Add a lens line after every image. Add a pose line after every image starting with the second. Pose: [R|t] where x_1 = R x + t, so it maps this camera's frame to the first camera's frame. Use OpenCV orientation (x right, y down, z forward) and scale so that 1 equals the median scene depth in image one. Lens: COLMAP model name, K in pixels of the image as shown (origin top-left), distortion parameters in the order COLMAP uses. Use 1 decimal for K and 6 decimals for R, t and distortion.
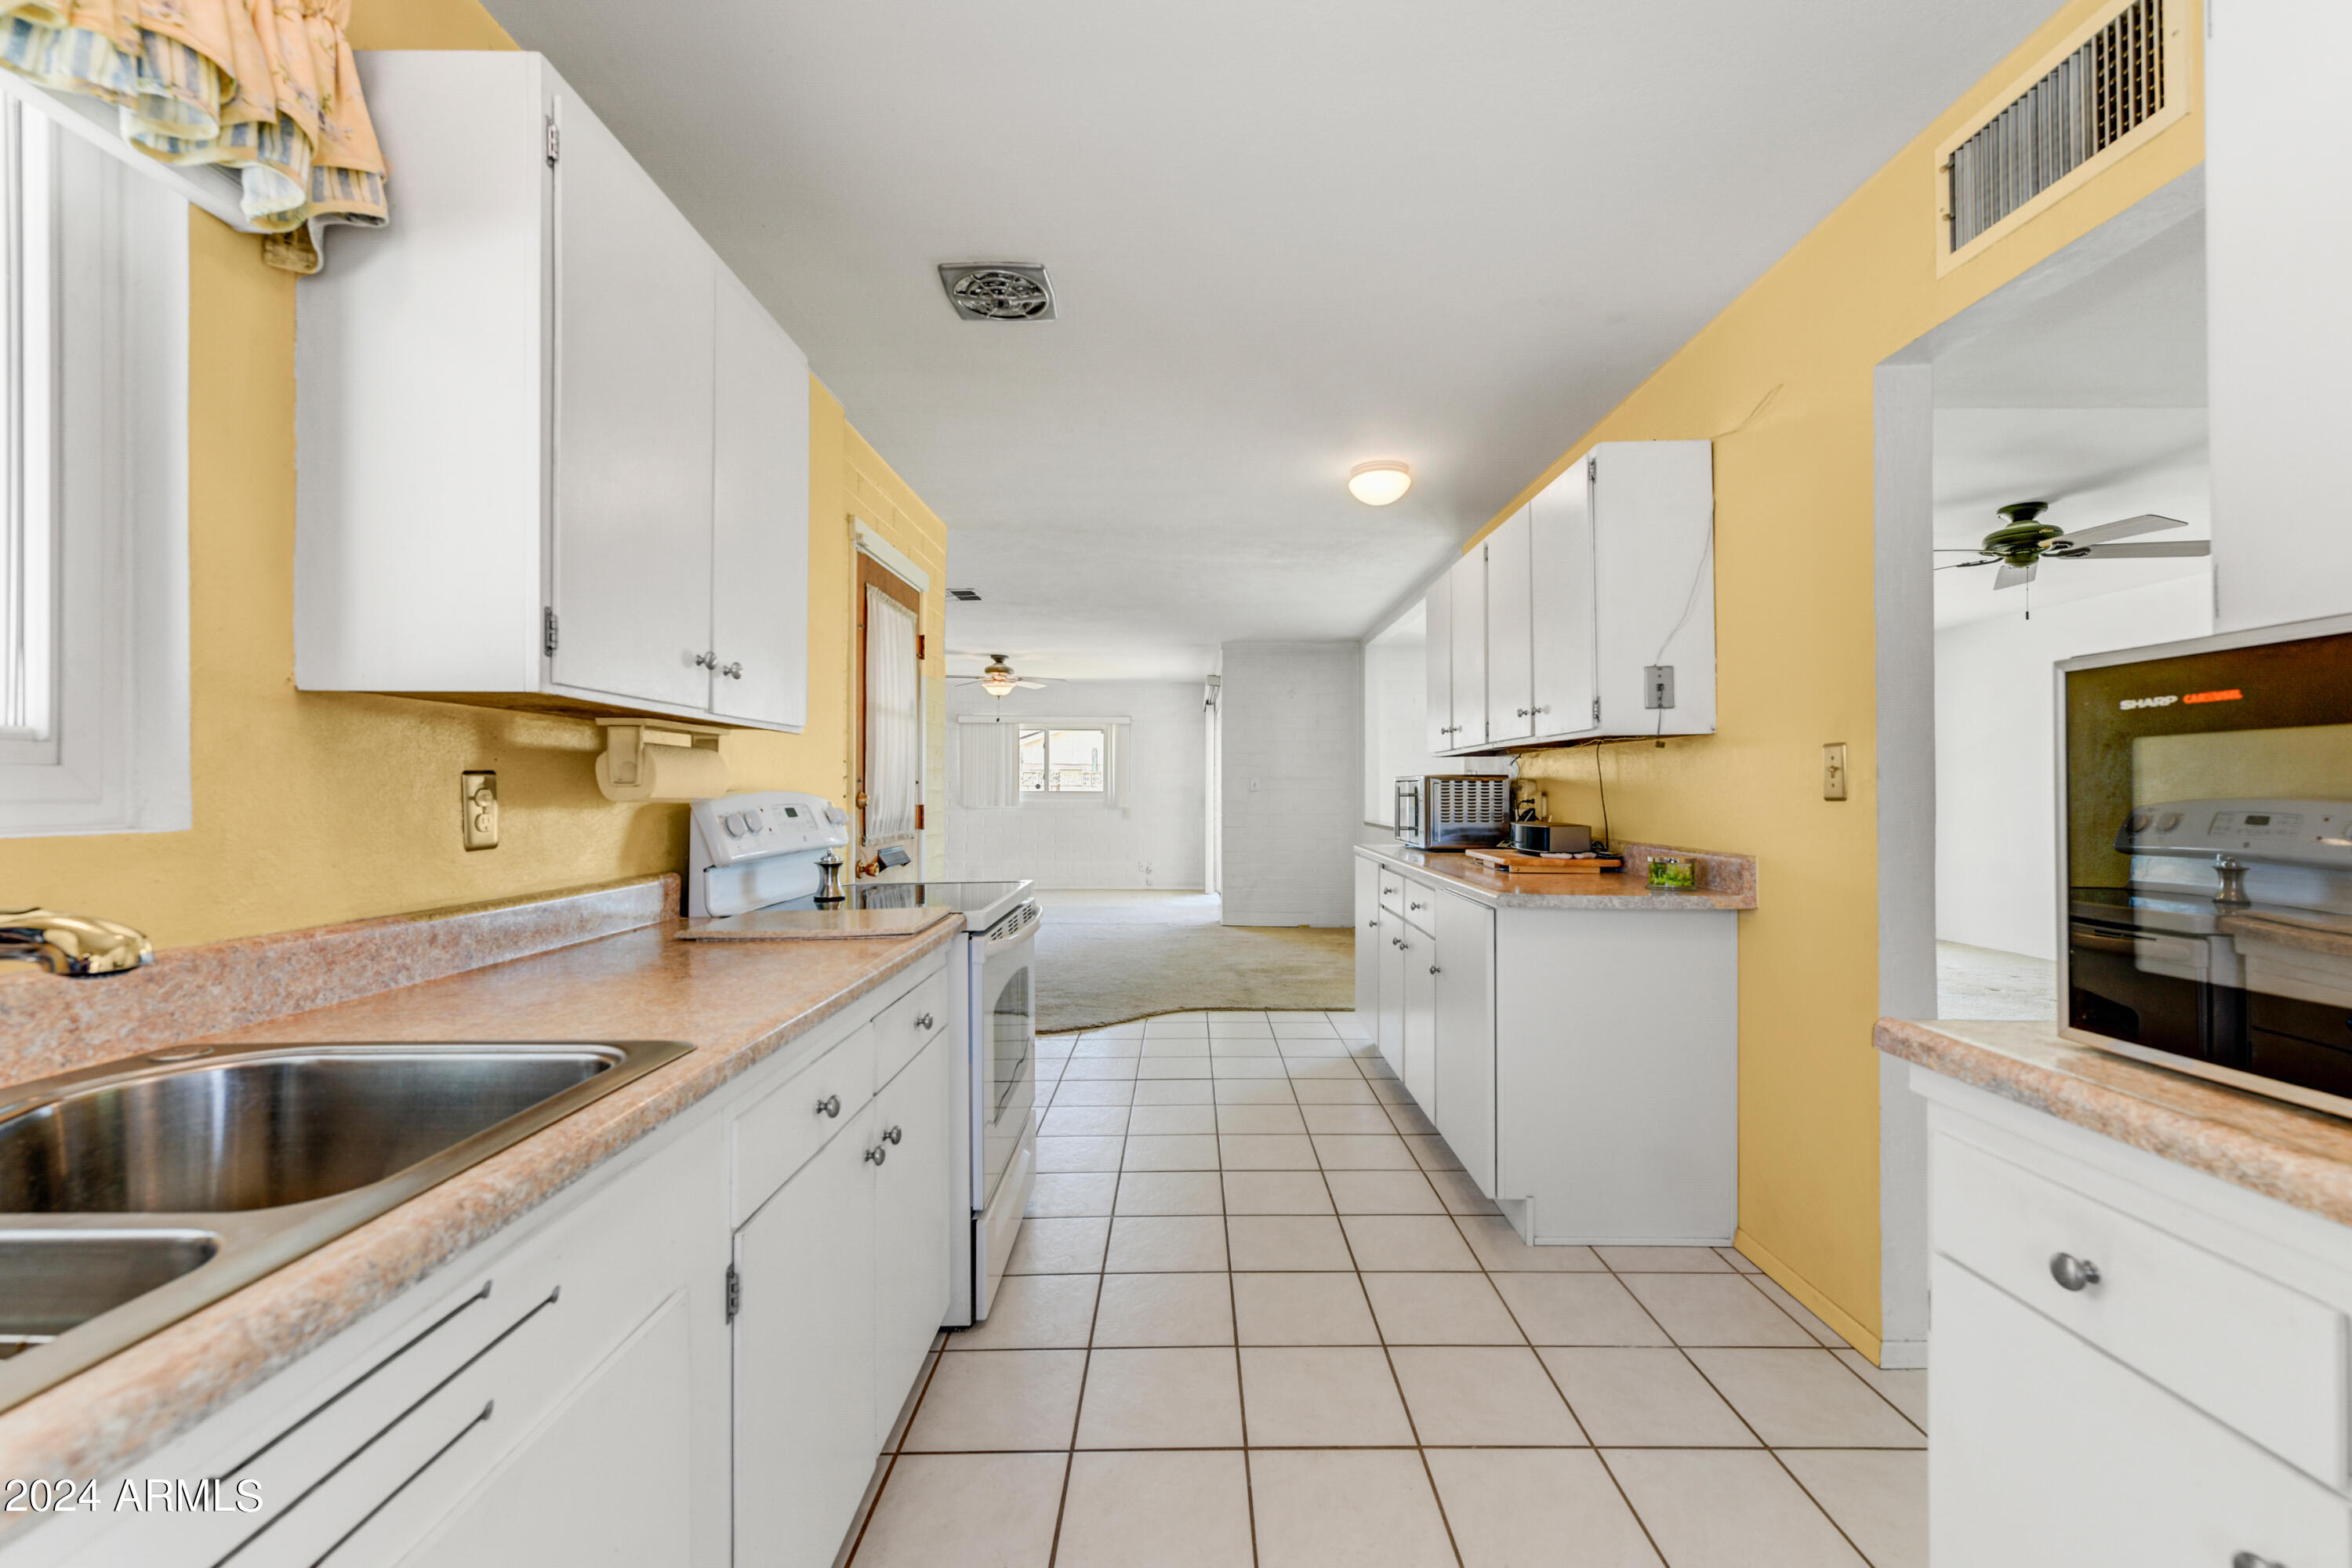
lens RADIAL K [[939.0, 0, 1188.2], [0, 939.0, 780.2], [0, 0, 1]] dist [-0.000759, -0.000116]
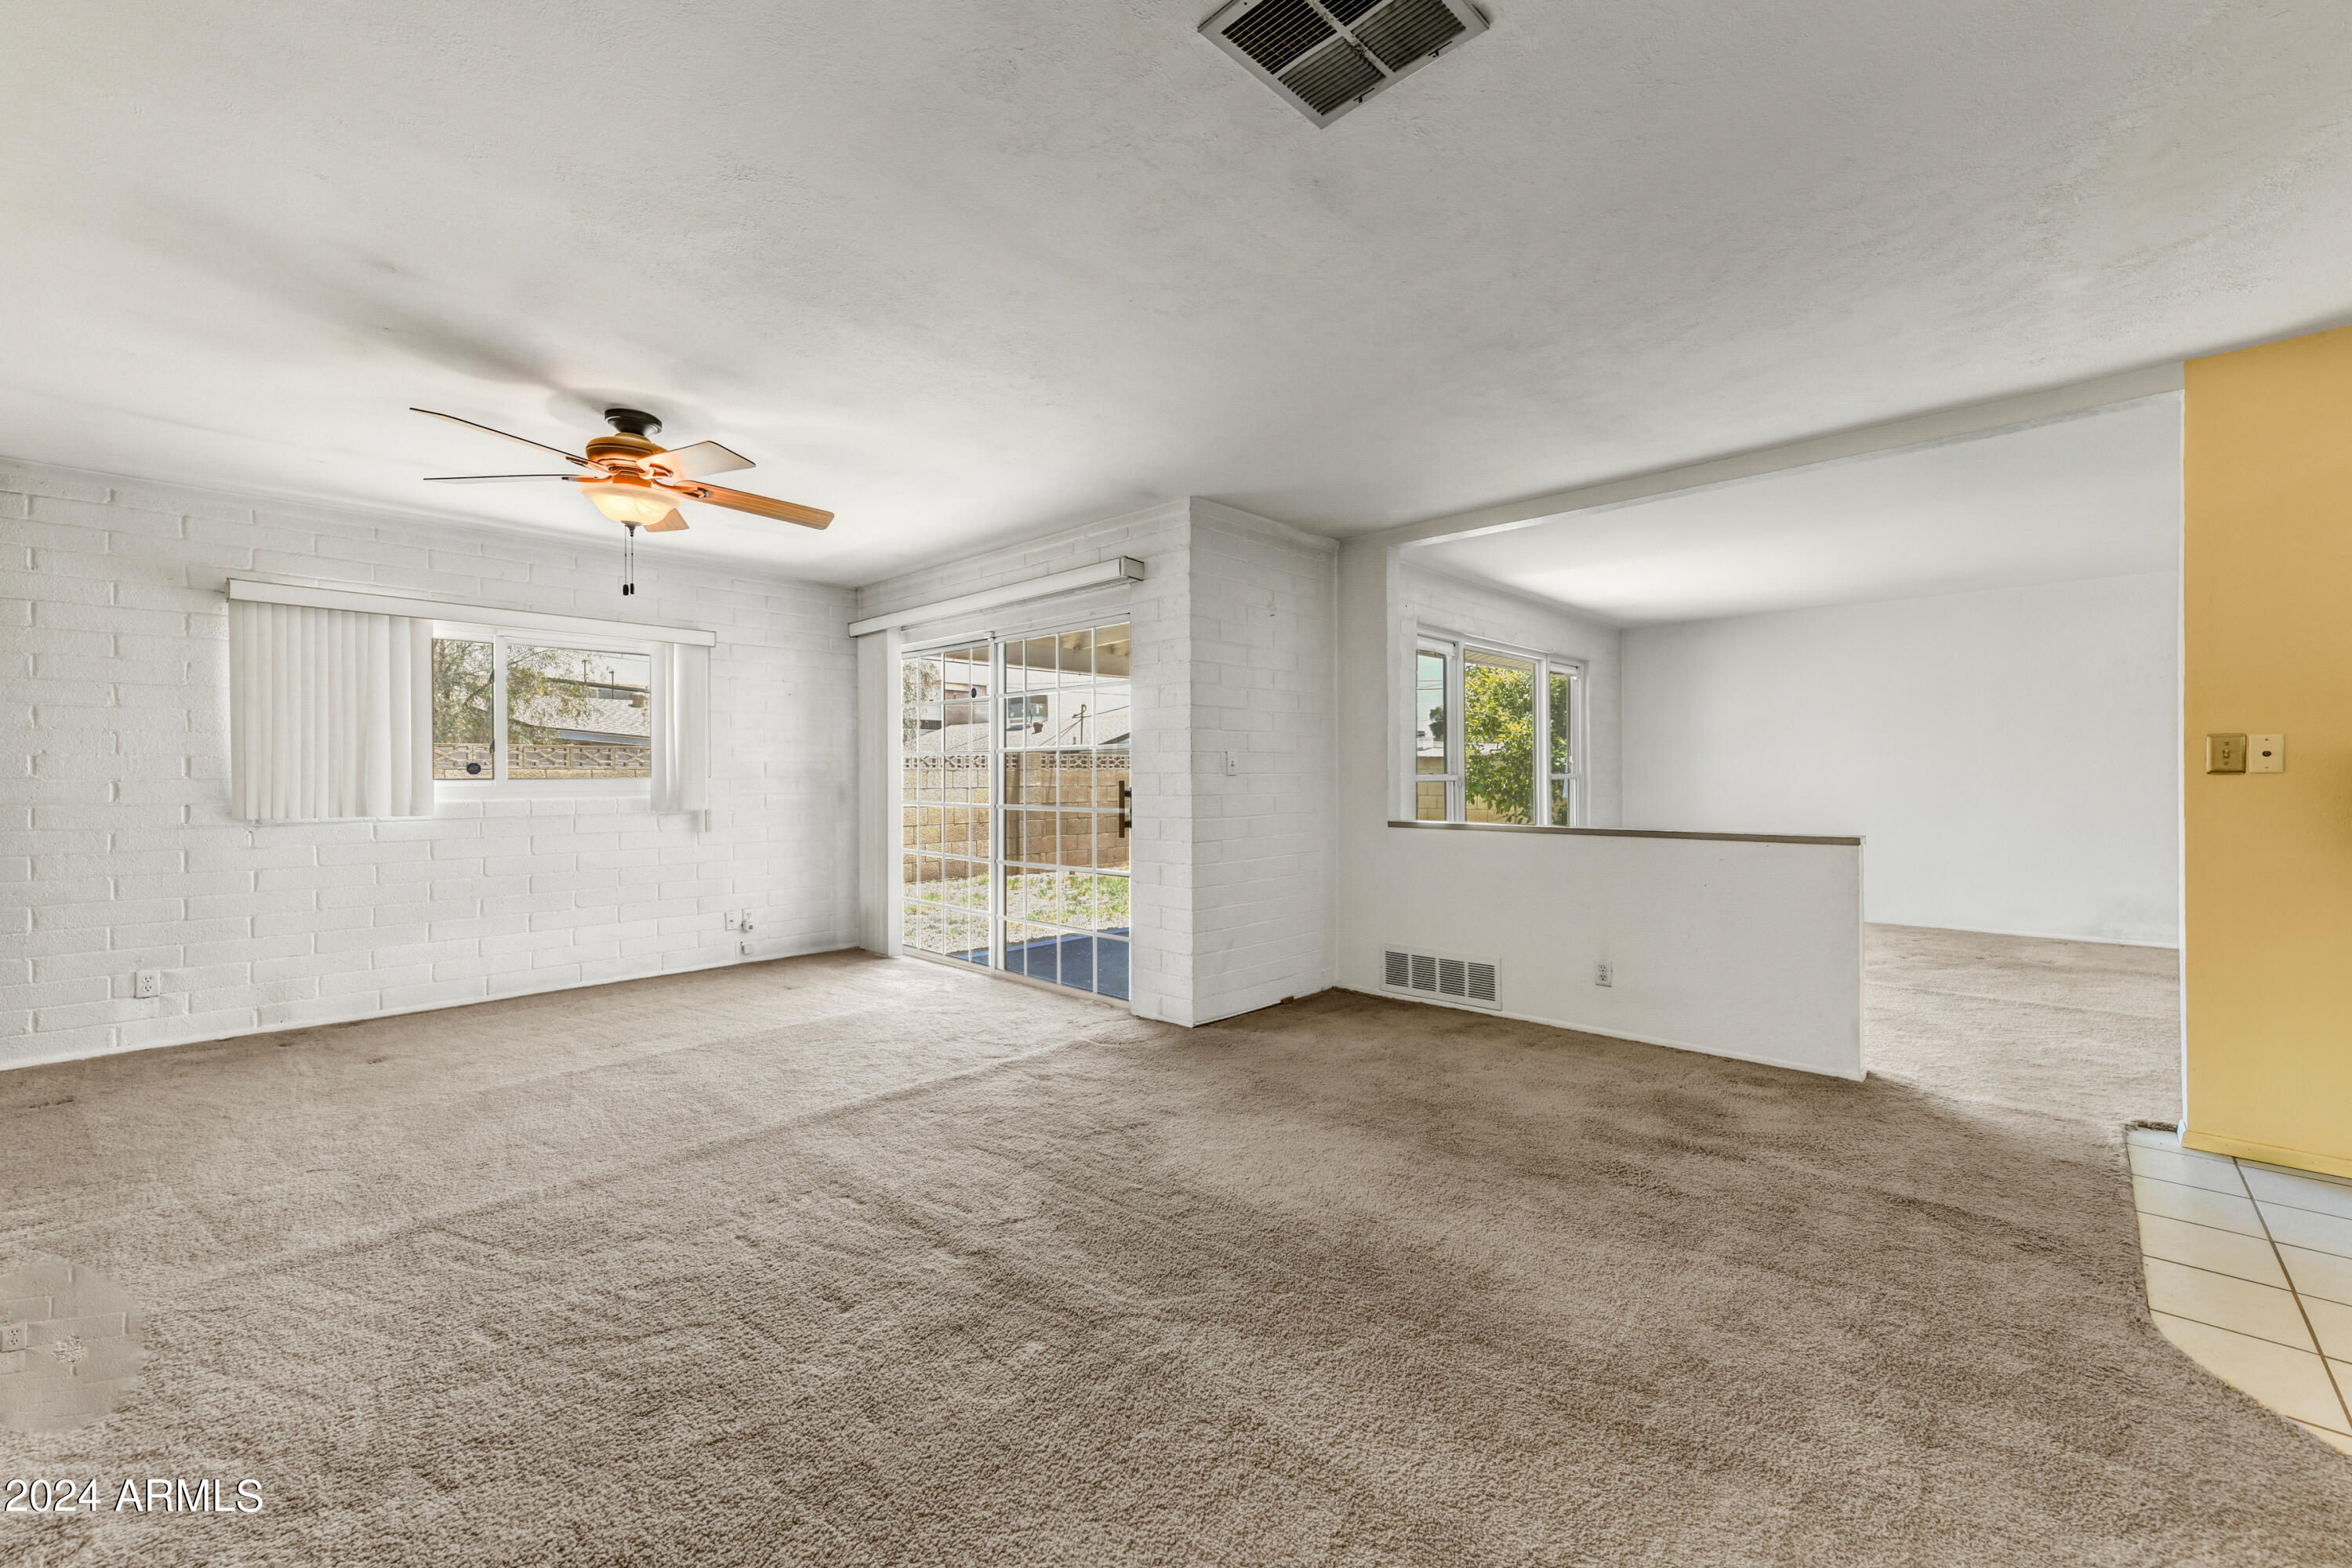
lens RADIAL K [[939.0, 0, 1188.2], [0, 939.0, 780.2], [0, 0, 1]] dist [-0.000759, -0.000116]
pose [[0.688735, -0.009480, 0.724951, -0.322534], [0.000875, 0.999925, 0.012243, 0.008619], [-0.725012, -0.007798, 0.688692, 0.575356]]
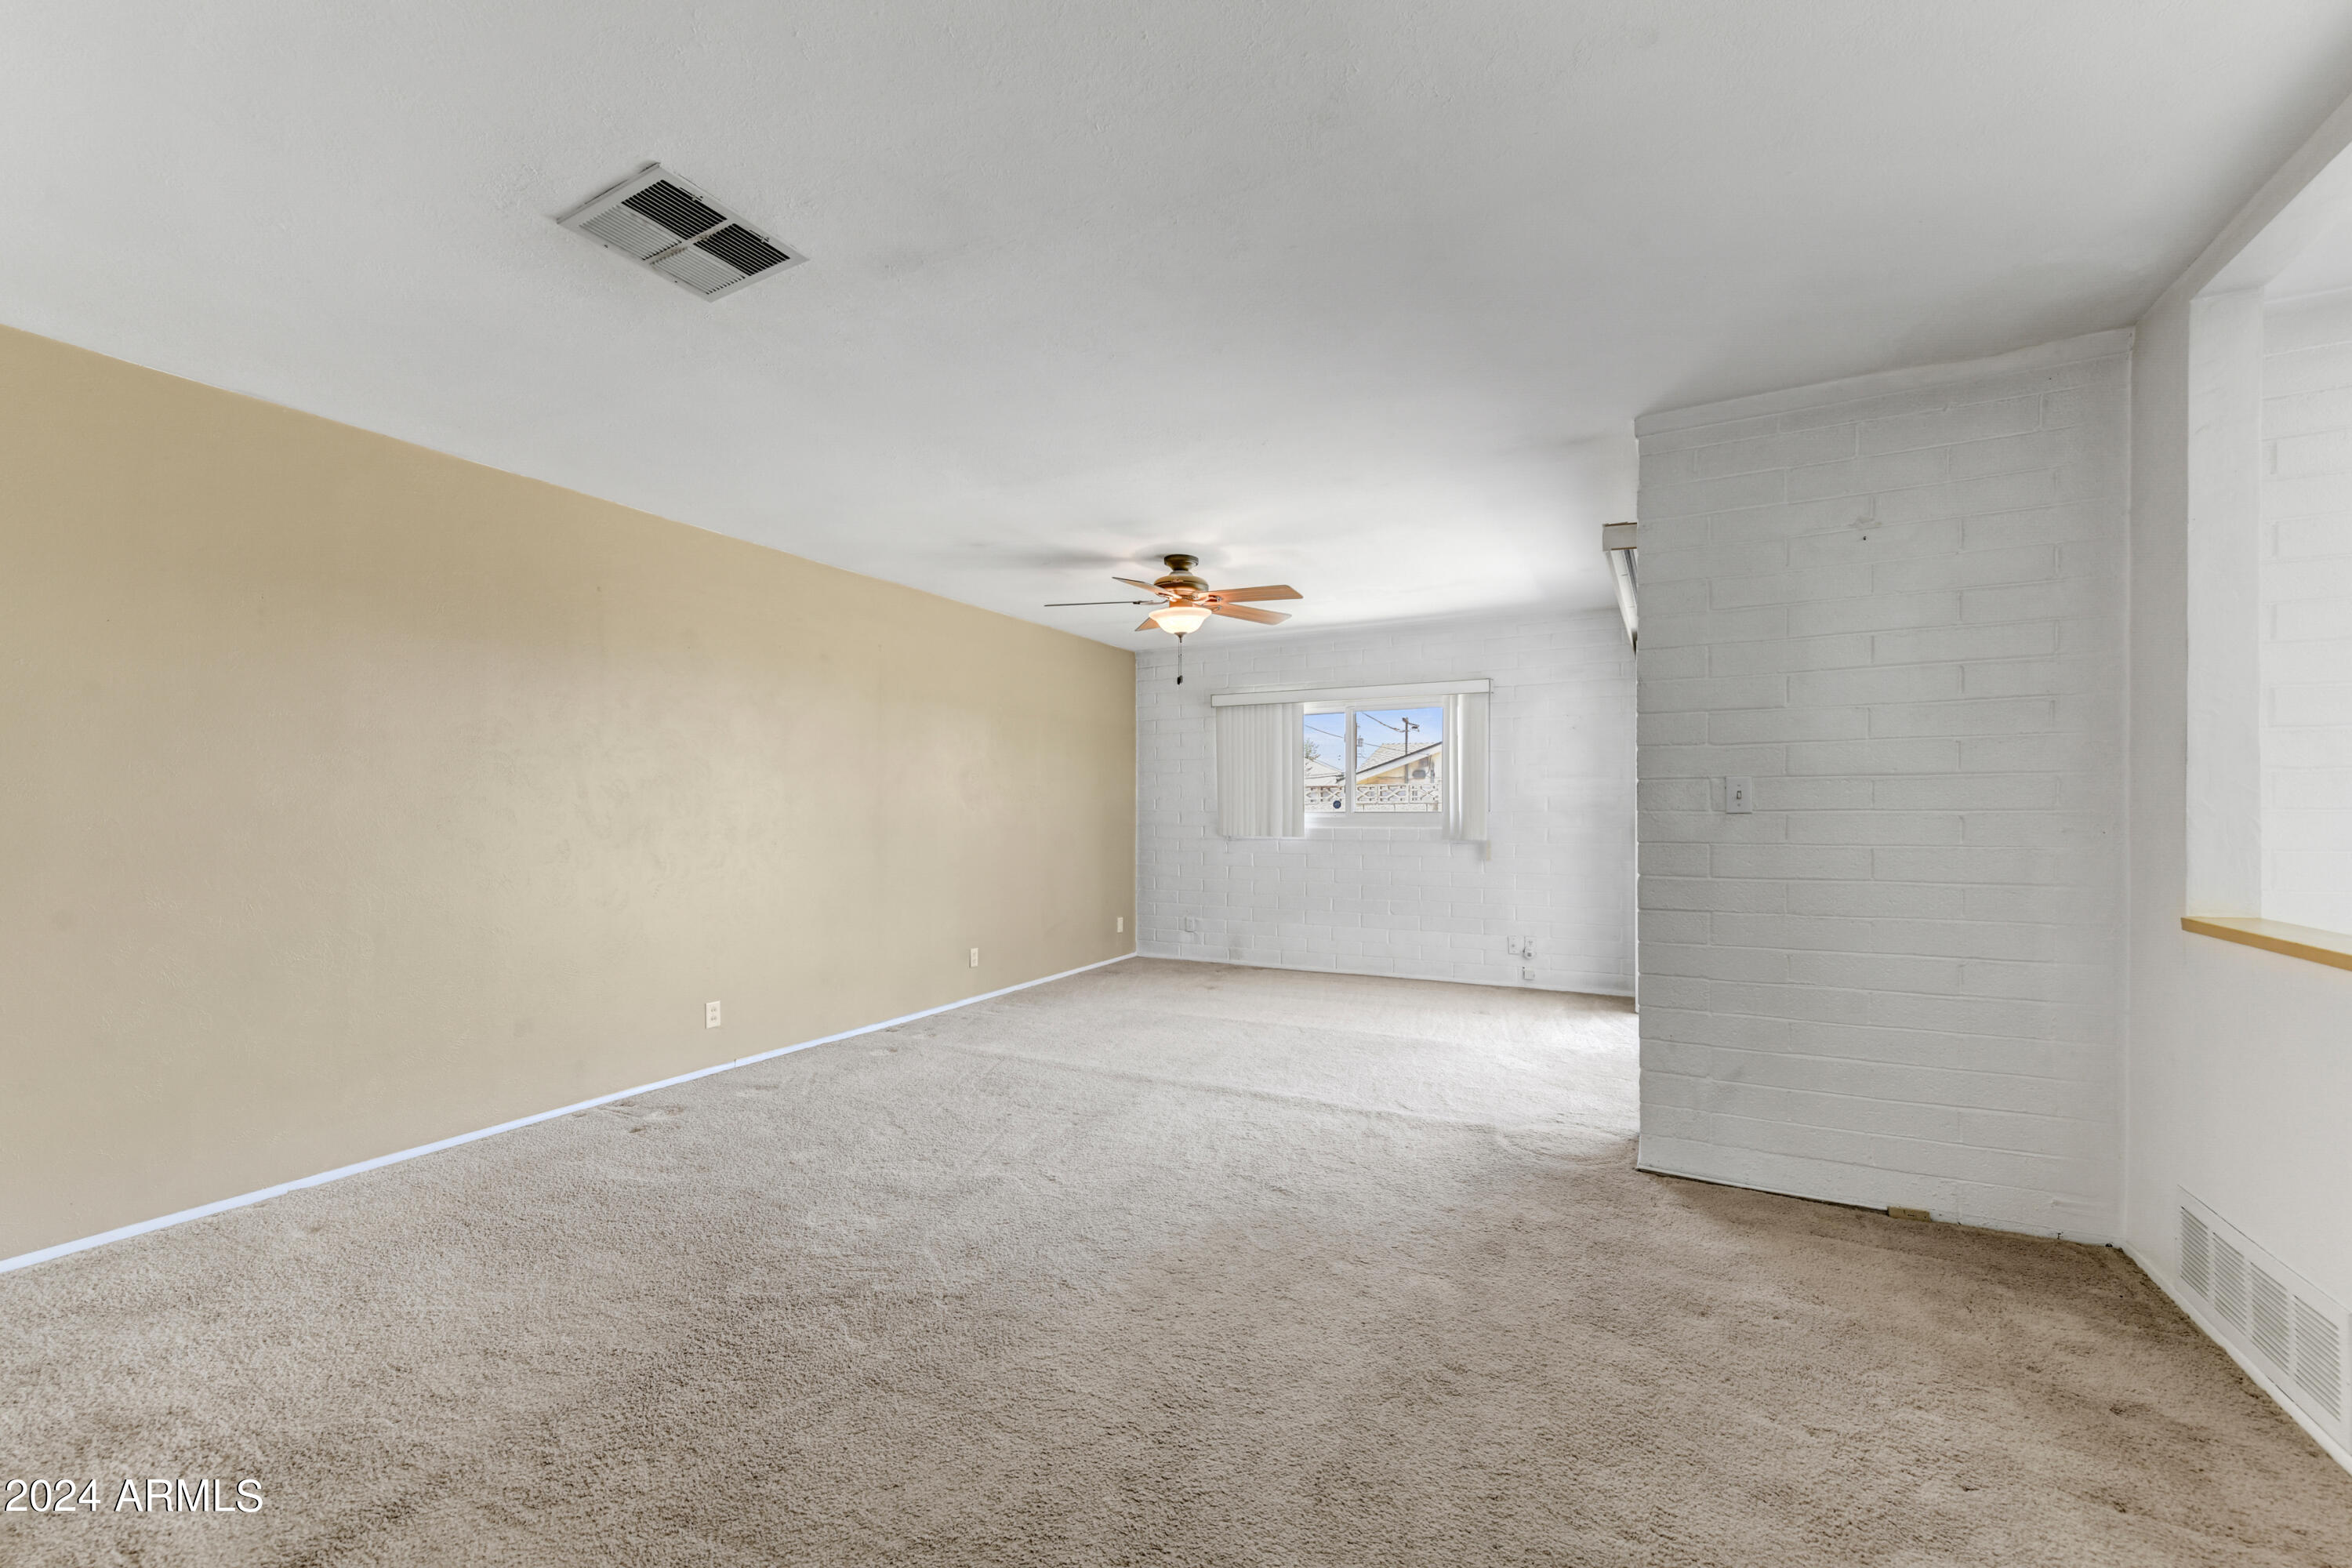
lens RADIAL K [[929.9, 0, 1184.8], [0, 929.9, 815.6], [0, 0, 1]] dist [-0.000787, -0.000252]
pose [[0.883855, -0.001668, -0.467758, 0.046964], [0.007645, 0.999912, 0.010881, 0.008077], [0.467699, -0.013193, 0.883789, 0.530379]]
